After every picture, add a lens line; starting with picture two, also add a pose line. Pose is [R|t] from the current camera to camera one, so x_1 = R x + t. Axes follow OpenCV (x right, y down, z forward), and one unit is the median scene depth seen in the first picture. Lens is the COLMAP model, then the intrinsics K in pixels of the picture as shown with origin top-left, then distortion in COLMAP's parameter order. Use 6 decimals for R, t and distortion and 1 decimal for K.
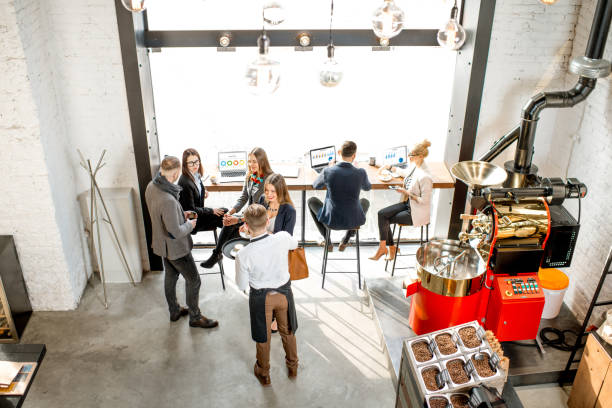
lens RADIAL K [[628.1, 0, 301.1], [0, 628.1, 207.6], [0, 0, 1]] dist [-0.066996, 0.000000]
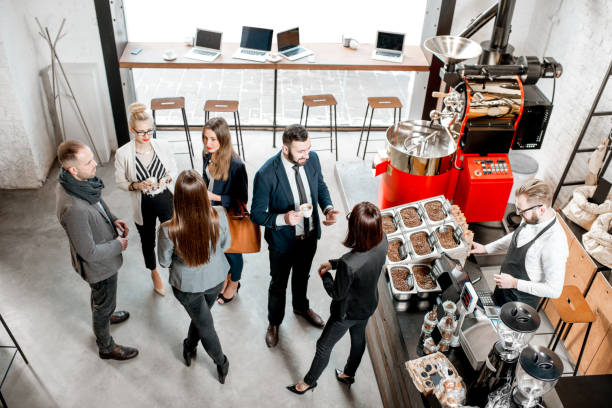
lens RADIAL K [[604.6, 0, 310.4], [0, 604.6, 202.2], [0, 0, 1]] dist [-0.063018, 0.000000]
pose [[0.999027, 0.015623, 0.041238, 0.028202], [-0.021152, 0.990311, 0.137246, 0.055725], [-0.038694, -0.137985, 0.989678, 0.055358]]
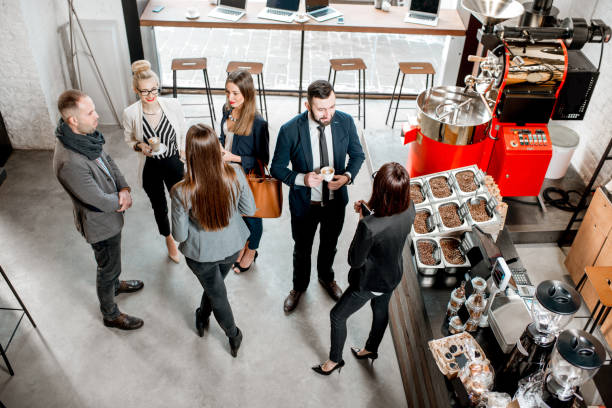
lens RADIAL K [[604.6, 0, 310.6], [0, 604.6, 202.6], [0, 0, 1]] dist [-0.063018, 0.000000]
pose [[0.999001, 0.044420, -0.004907, 0.038825], [-0.042827, 0.982924, 0.178958, 0.074523], [0.012773, -0.178569, 0.983844, 0.101243]]
